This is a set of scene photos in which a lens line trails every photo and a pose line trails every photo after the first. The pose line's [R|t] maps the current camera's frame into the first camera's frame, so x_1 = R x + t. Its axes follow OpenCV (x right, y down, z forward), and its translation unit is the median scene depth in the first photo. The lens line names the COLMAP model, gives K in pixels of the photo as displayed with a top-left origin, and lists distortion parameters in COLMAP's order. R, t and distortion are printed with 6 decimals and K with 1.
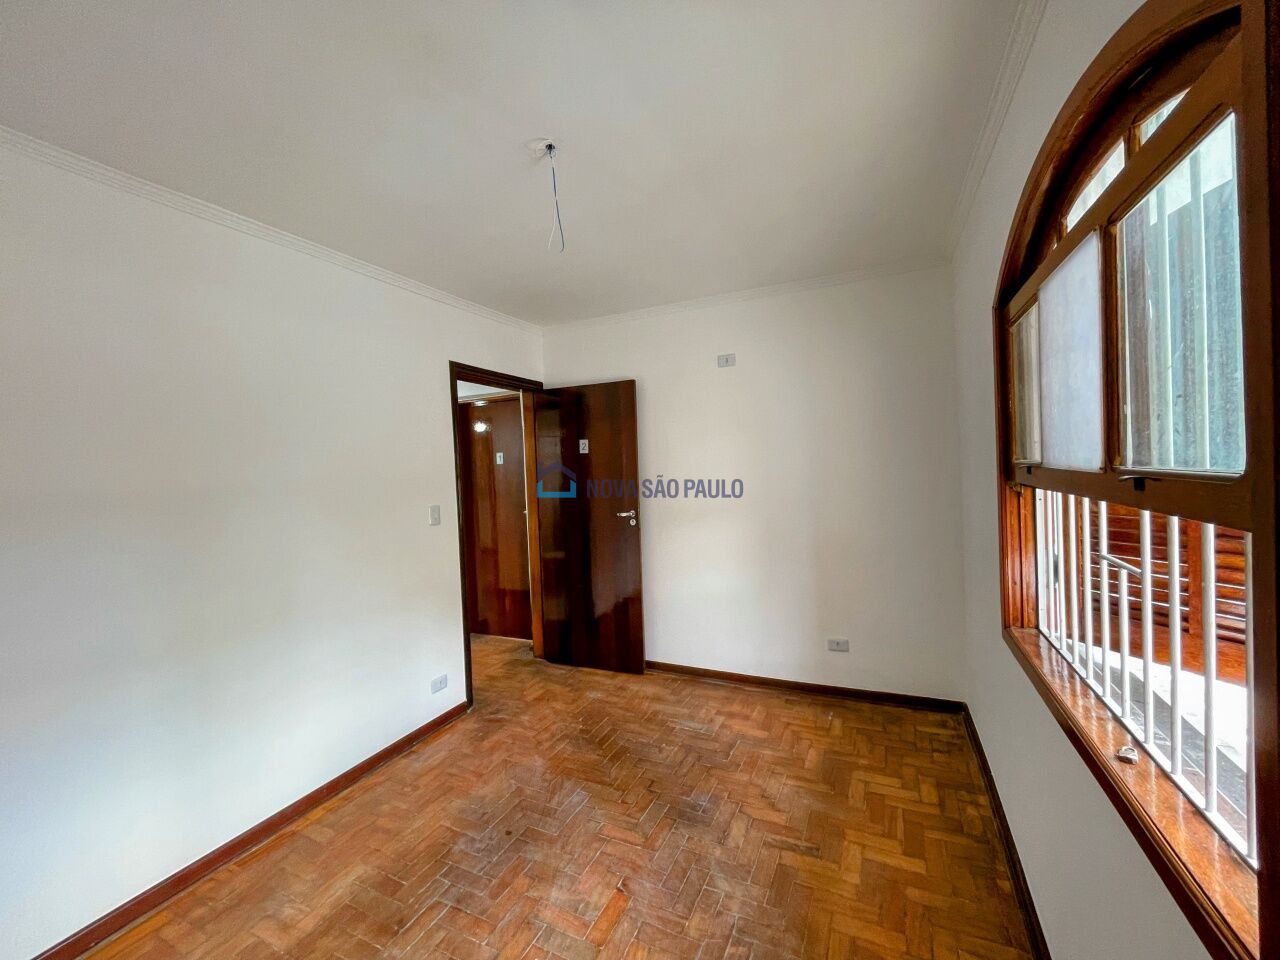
lens RADIAL K [[517.5, 0, 633.4], [0, 517.5, 476.0], [0, 0, 1]] dist [-0.003021, 0.000575]
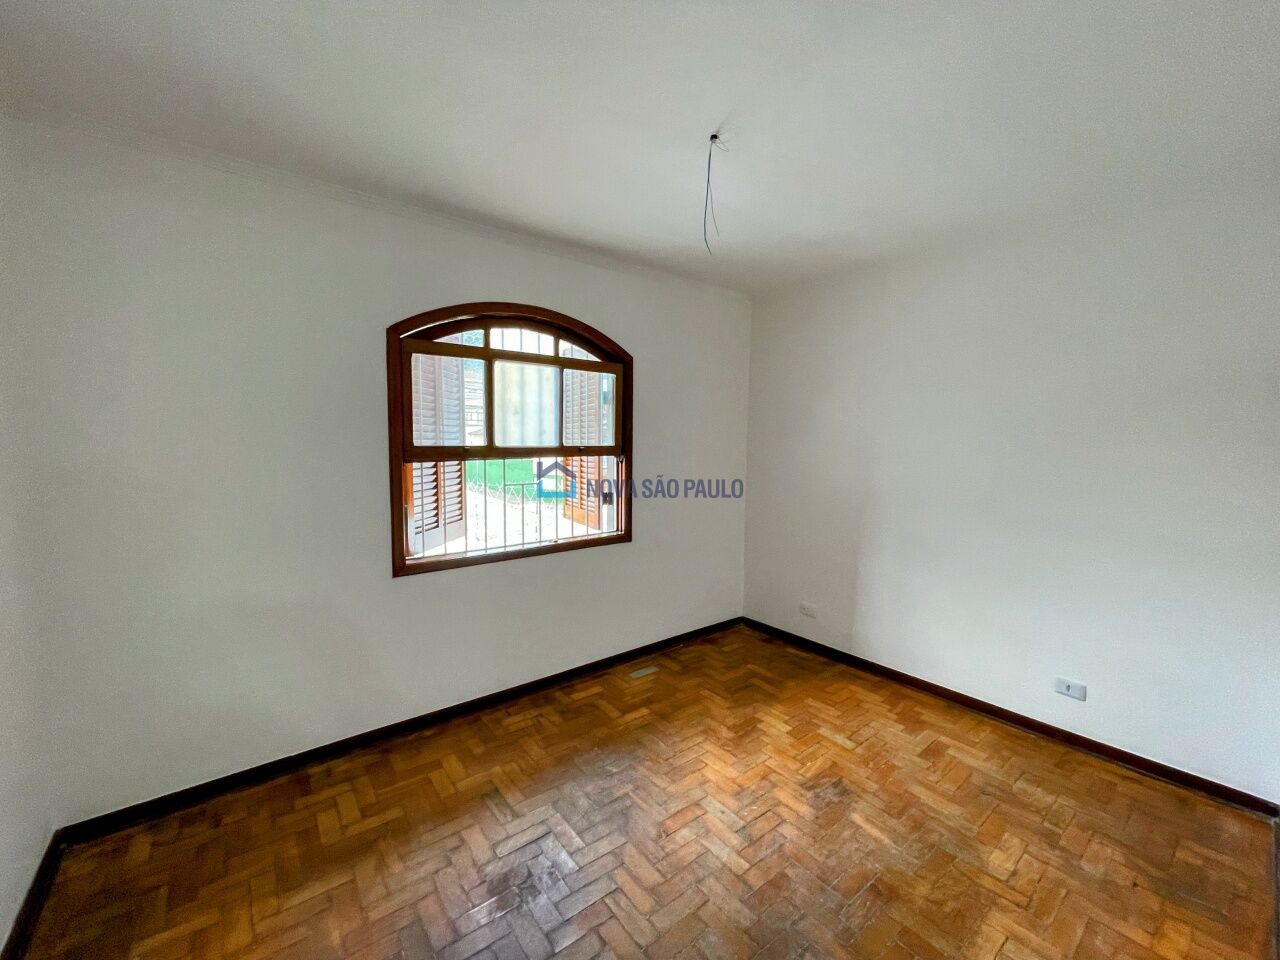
lens RADIAL K [[517.5, 0, 633.4], [0, 517.5, 476.0], [0, 0, 1]] dist [-0.003021, 0.000575]
pose [[-0.895760, 0.003578, 0.444524, -0.415752], [0.041992, 0.996177, 0.076601, -0.028135], [-0.442551, 0.087283, -0.892486, 1.779344]]
